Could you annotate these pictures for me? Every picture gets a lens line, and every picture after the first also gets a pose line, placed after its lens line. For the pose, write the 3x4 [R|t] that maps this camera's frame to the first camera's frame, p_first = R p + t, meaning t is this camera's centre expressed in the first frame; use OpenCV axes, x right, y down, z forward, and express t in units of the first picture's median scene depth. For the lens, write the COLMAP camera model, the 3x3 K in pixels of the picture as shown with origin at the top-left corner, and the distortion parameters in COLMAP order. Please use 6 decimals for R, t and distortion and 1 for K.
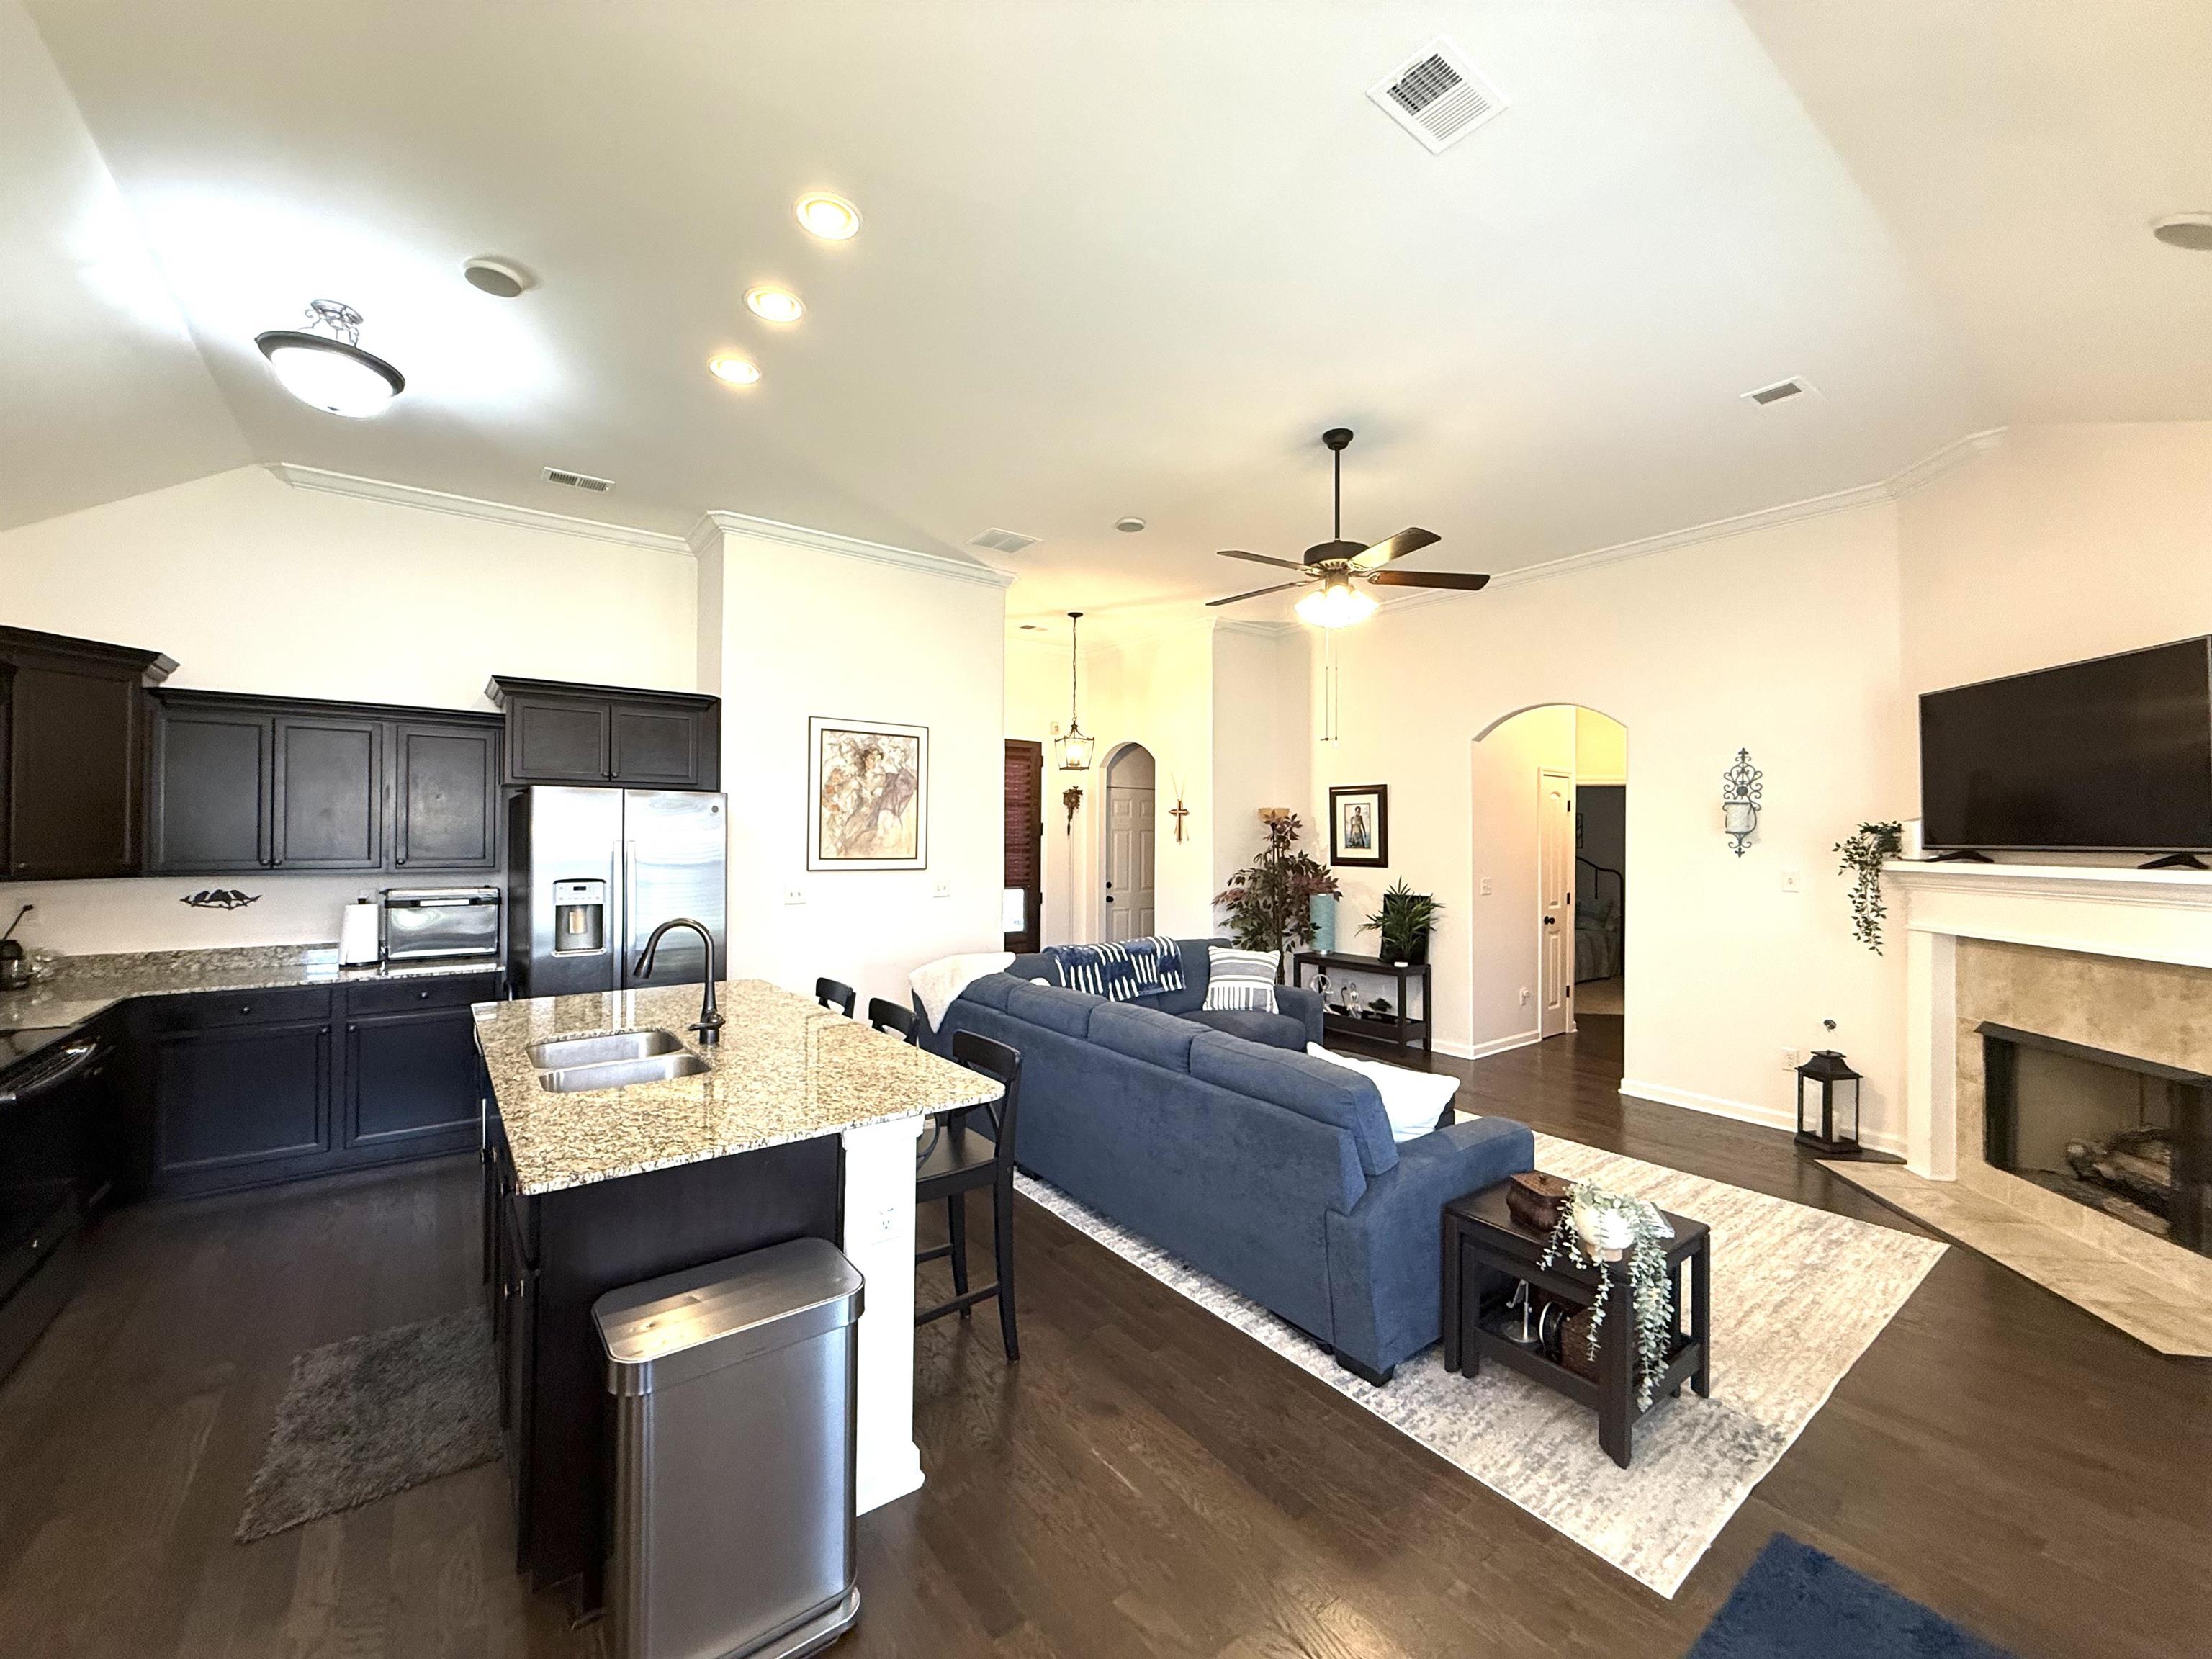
lens RADIAL K [[879.0, 0, 1097.5], [0, 879.0, 829.3], [0, 0, 1]] dist [0.000569, -0.000617]
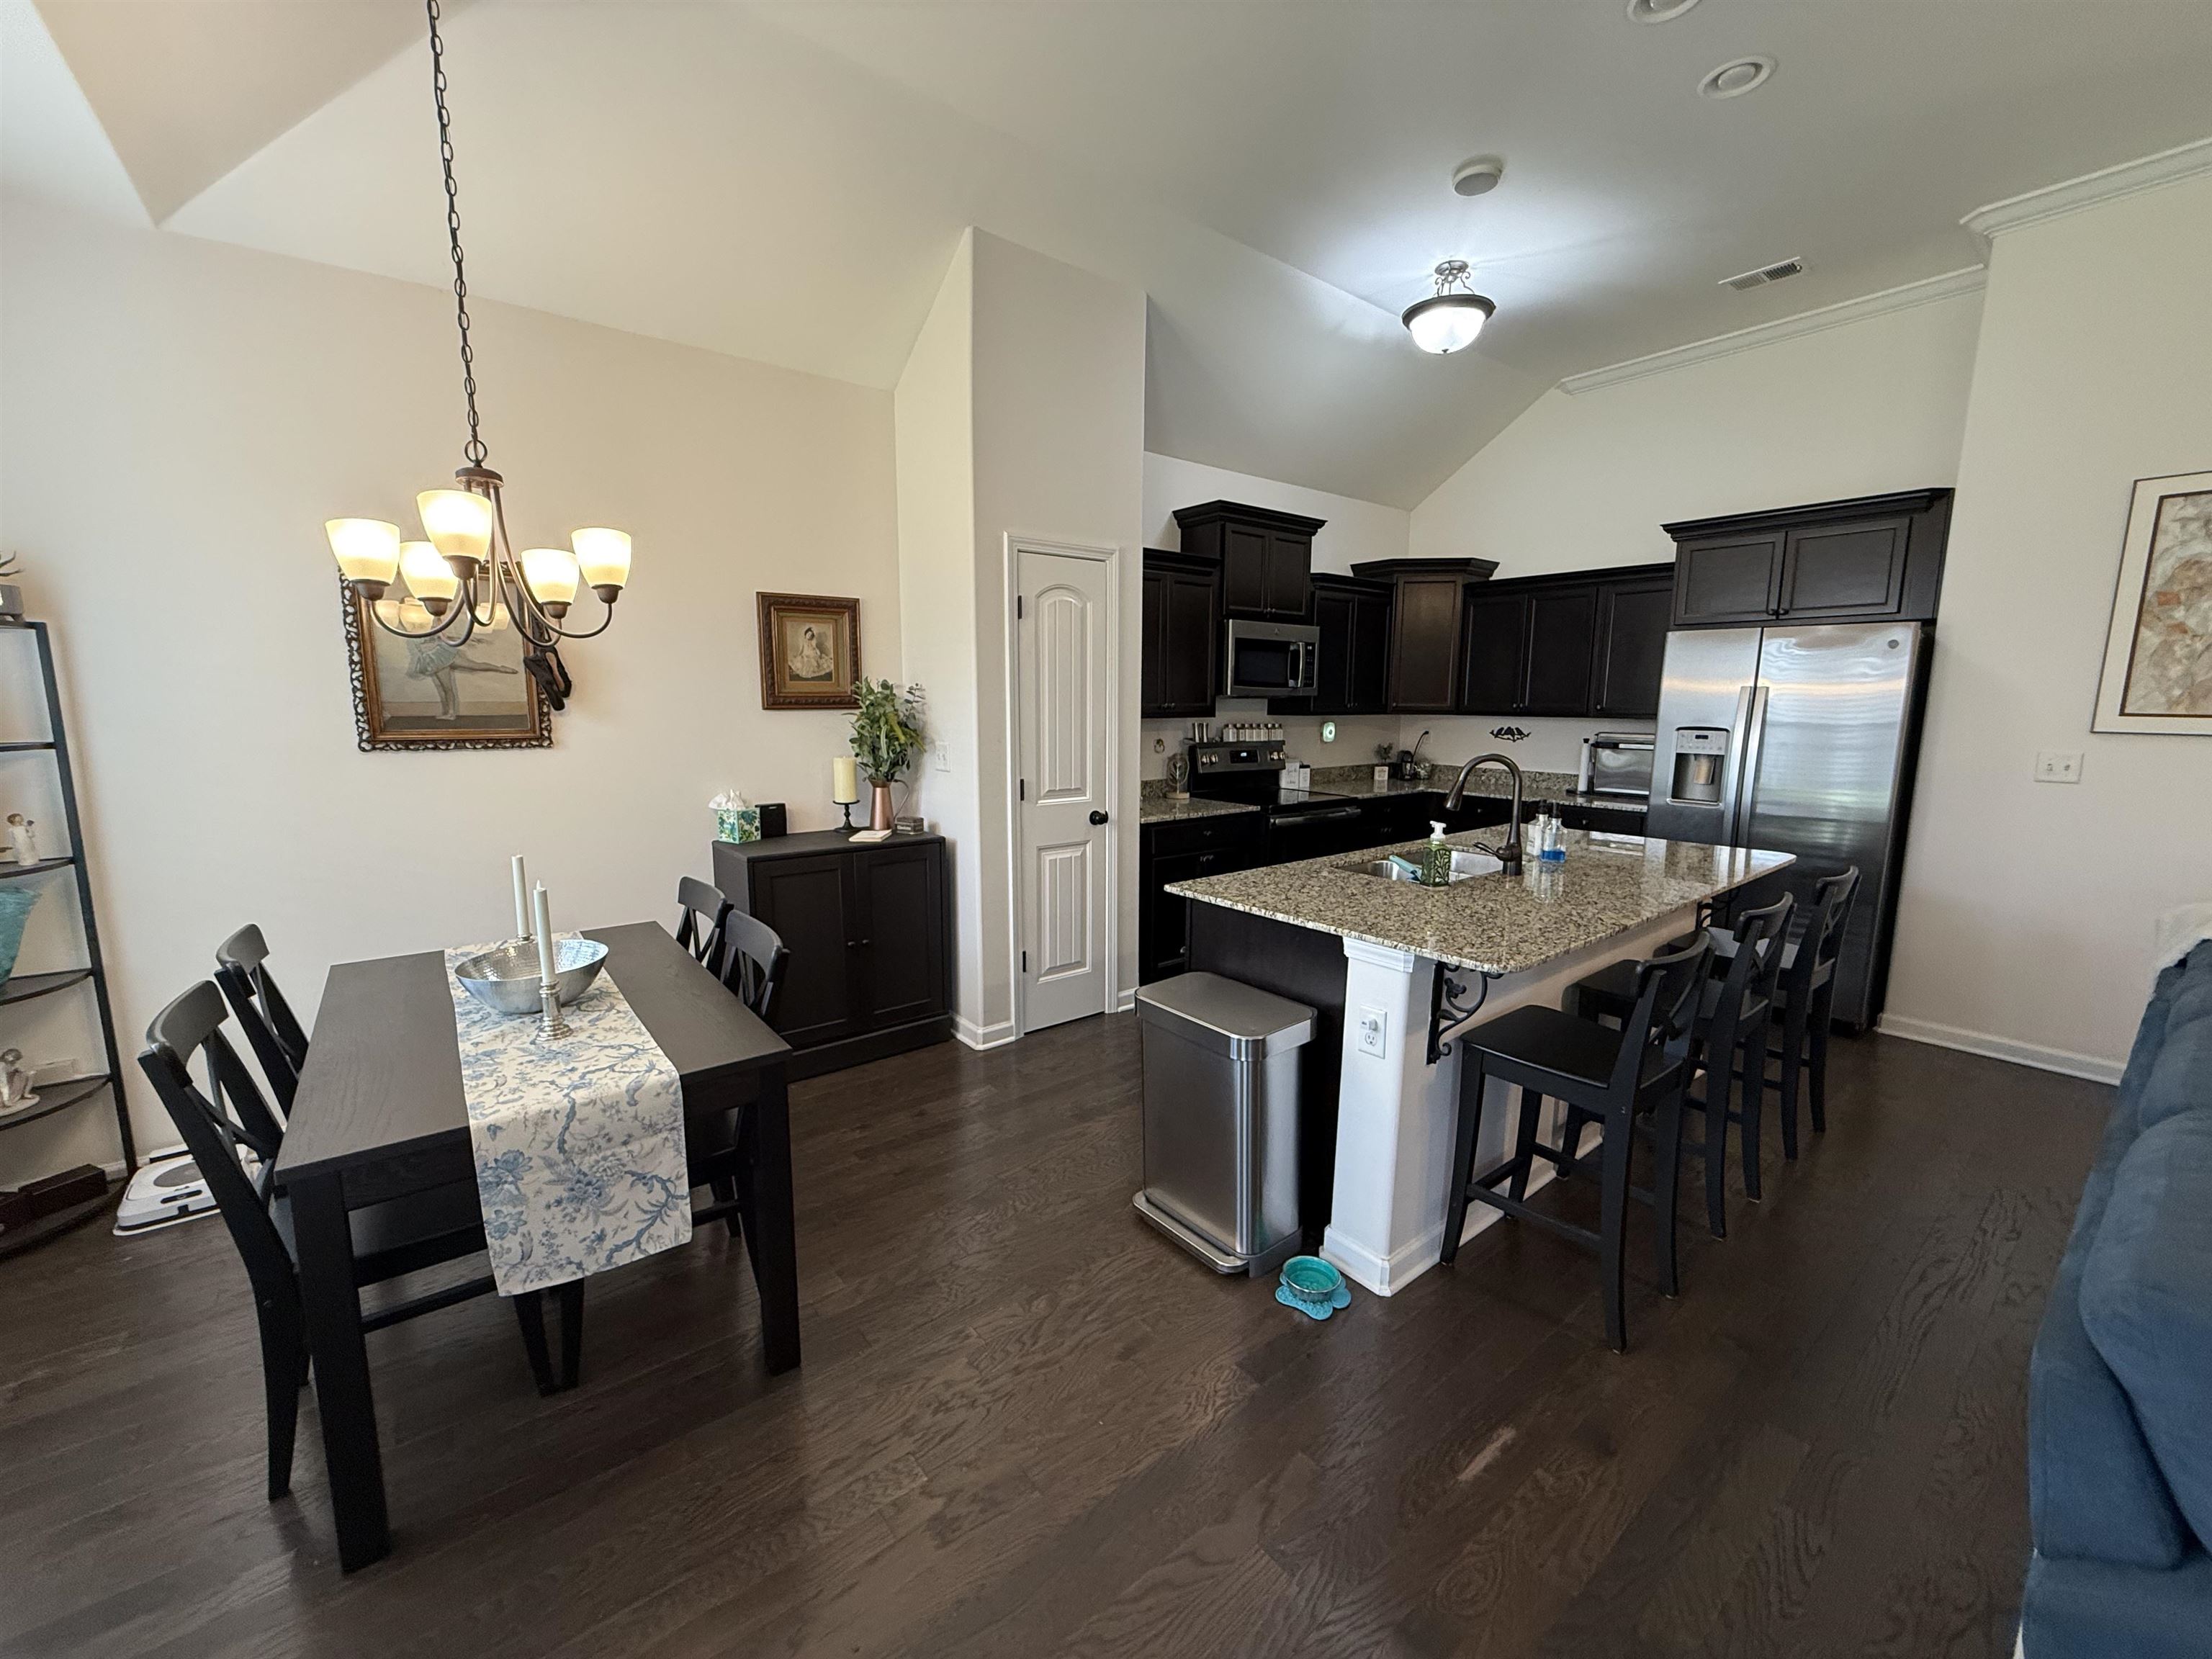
lens RADIAL K [[879.0, 0, 1104.1], [0, 879.0, 828.3], [0, 0, 1]] dist [0.000569, -0.000617]
pose [[0.025258, 0.143393, -0.989343, 0.353389], [0.005820, 0.989621, 0.143582, 0.023502], [0.999664, -0.009385, 0.024162, 0.313392]]
